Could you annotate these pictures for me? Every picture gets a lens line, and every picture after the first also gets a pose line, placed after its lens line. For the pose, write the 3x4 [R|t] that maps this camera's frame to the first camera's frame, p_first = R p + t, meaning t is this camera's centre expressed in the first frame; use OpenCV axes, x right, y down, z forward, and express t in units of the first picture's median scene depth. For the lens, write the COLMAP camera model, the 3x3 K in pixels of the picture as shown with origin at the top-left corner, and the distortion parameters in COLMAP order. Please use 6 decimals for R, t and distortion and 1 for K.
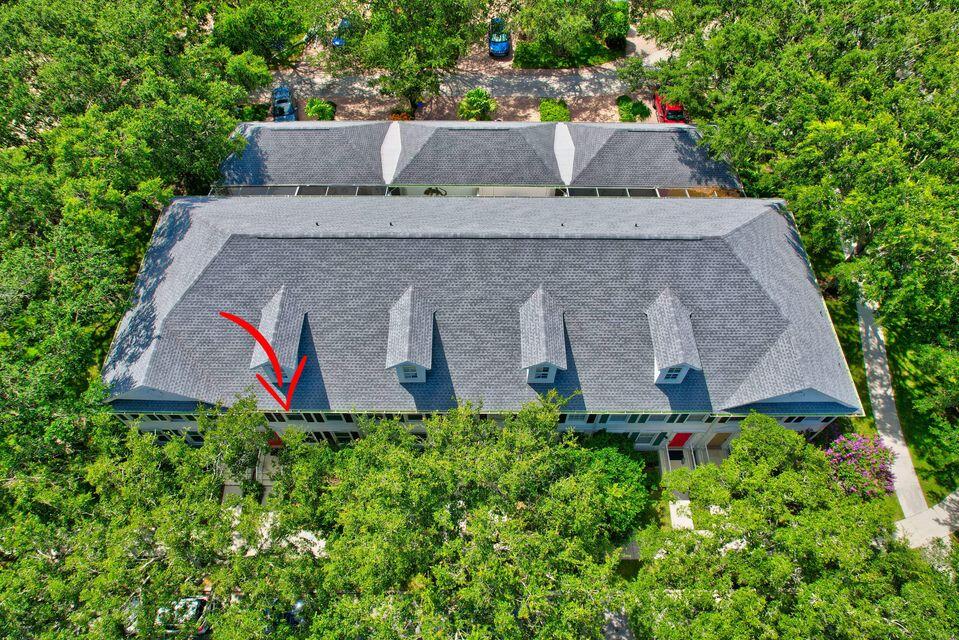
lens RADIAL K [[625.0, 0, 481.8], [0, 625.0, 320.2], [0, 0, 1]] dist [-0.095129, 0.091255]
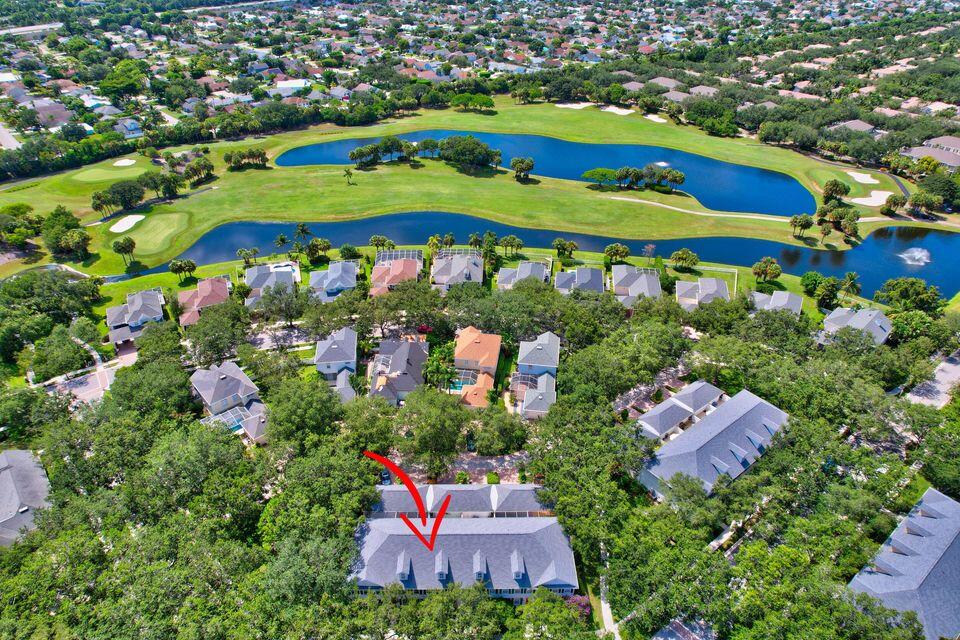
lens RADIAL K [[625.6, 0, 482.3], [0, 625.6, 320.2], [0, 0, 1]] dist [-0.095129, 0.091255]
pose [[0.999846, -0.008364, 0.015440, 0.064995], [0.013909, 0.913947, -0.405594, 0.166646], [-0.010719, 0.405747, 0.913923, -2.500279]]
